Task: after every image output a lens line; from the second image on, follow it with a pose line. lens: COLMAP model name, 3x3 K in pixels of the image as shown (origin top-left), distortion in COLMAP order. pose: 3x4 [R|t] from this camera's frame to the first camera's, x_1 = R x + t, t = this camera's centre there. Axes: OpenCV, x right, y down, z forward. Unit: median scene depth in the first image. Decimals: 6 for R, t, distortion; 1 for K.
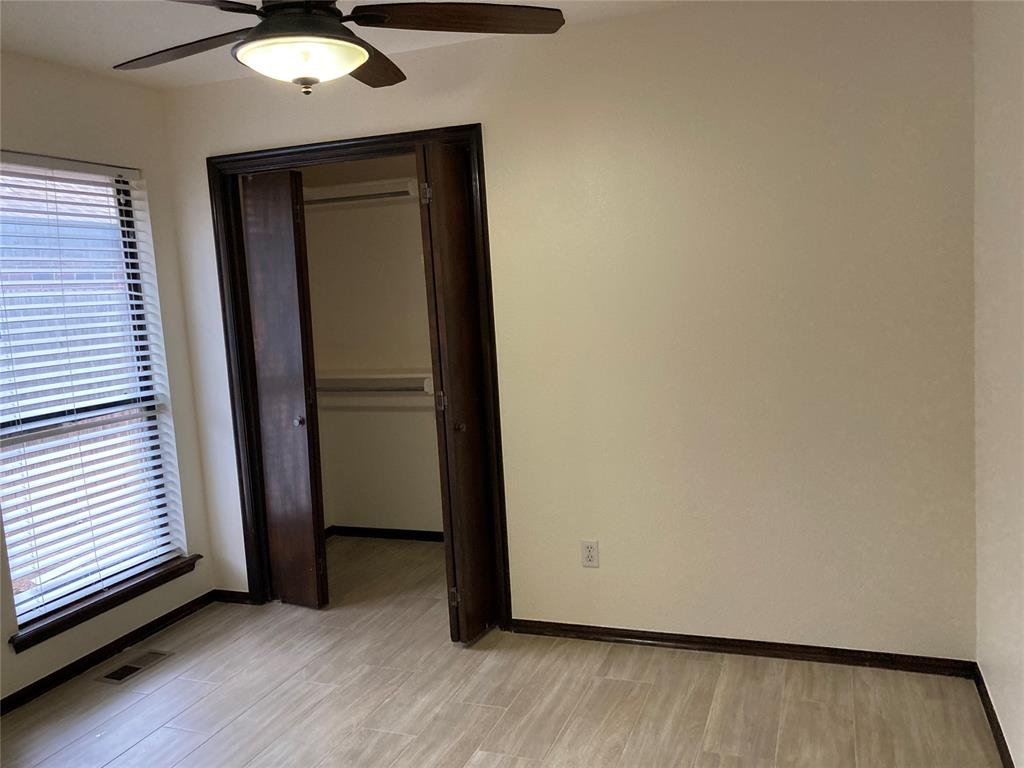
lens RADIAL K [[842.8, 0, 511.1], [0, 842.8, 374.2], [0, 0, 1]] dist [0.040894, -0.009009]
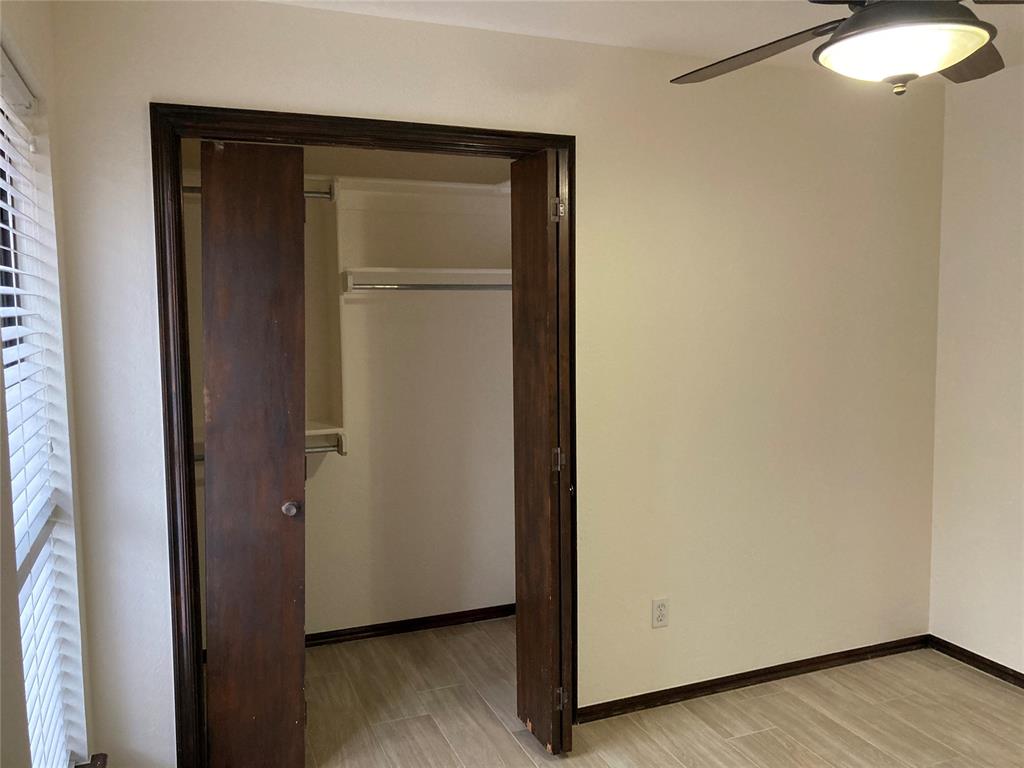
lens RADIAL K [[828.6, 0, 503.7], [0, 828.6, 373.4], [0, 0, 1]] dist [0.015682, -0.012733]
pose [[0.736057, -0.006287, 0.676890, -0.695684], [0.038628, 0.998717, -0.032729, -0.029974], [-0.675816, 0.050238, 0.735356, 0.457403]]
